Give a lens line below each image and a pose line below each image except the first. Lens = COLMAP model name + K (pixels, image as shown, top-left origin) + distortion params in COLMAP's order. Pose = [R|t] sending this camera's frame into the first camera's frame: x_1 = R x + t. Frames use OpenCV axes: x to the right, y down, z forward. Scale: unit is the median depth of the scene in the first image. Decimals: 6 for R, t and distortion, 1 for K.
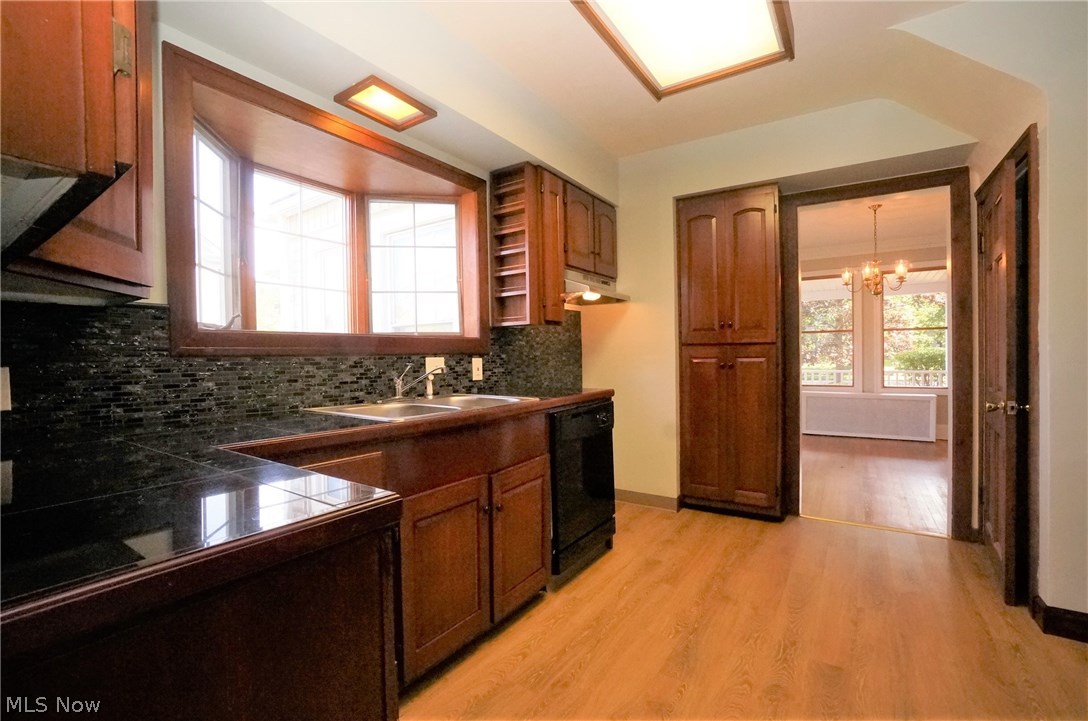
lens RADIAL K [[483.2, 0, 539.8], [0, 483.2, 362.9], [0, 0, 1]] dist [-0.037162, 0.010088]
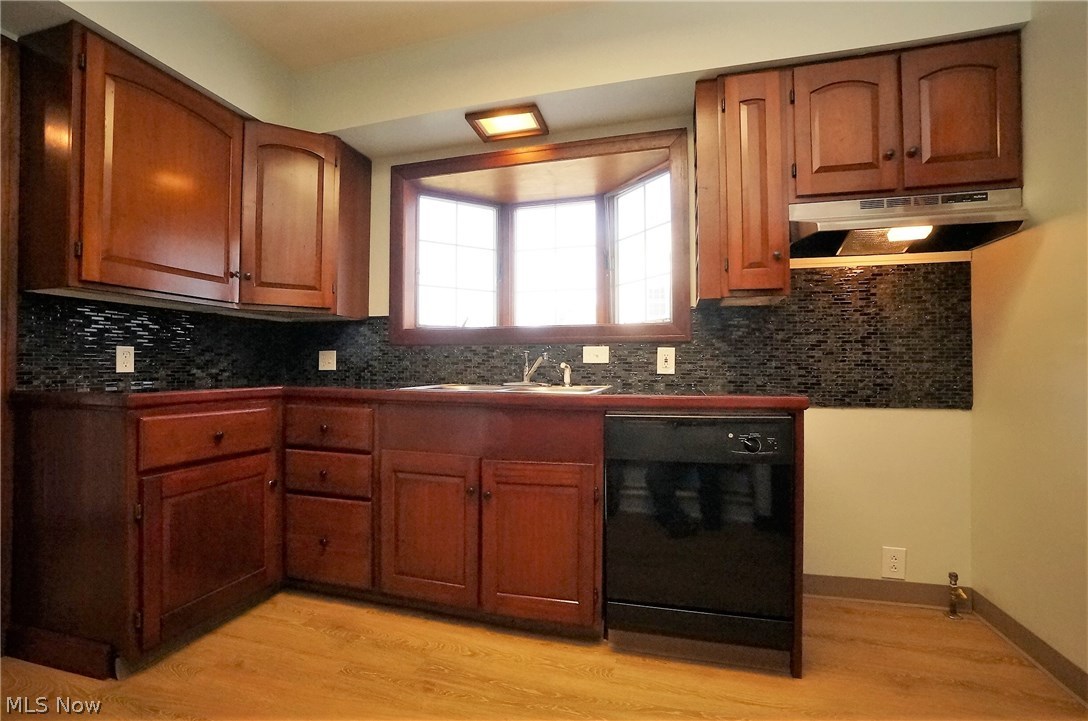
lens RADIAL K [[483.2, 0, 542.6], [0, 483.2, 363.6], [0, 0, 1]] dist [-0.037162, 0.010088]
pose [[0.314588, 0.010845, -0.949166, 0.777191], [-0.020397, 0.999781, 0.004663, 0.023871], [0.949009, 0.017894, 0.314741, 0.708919]]
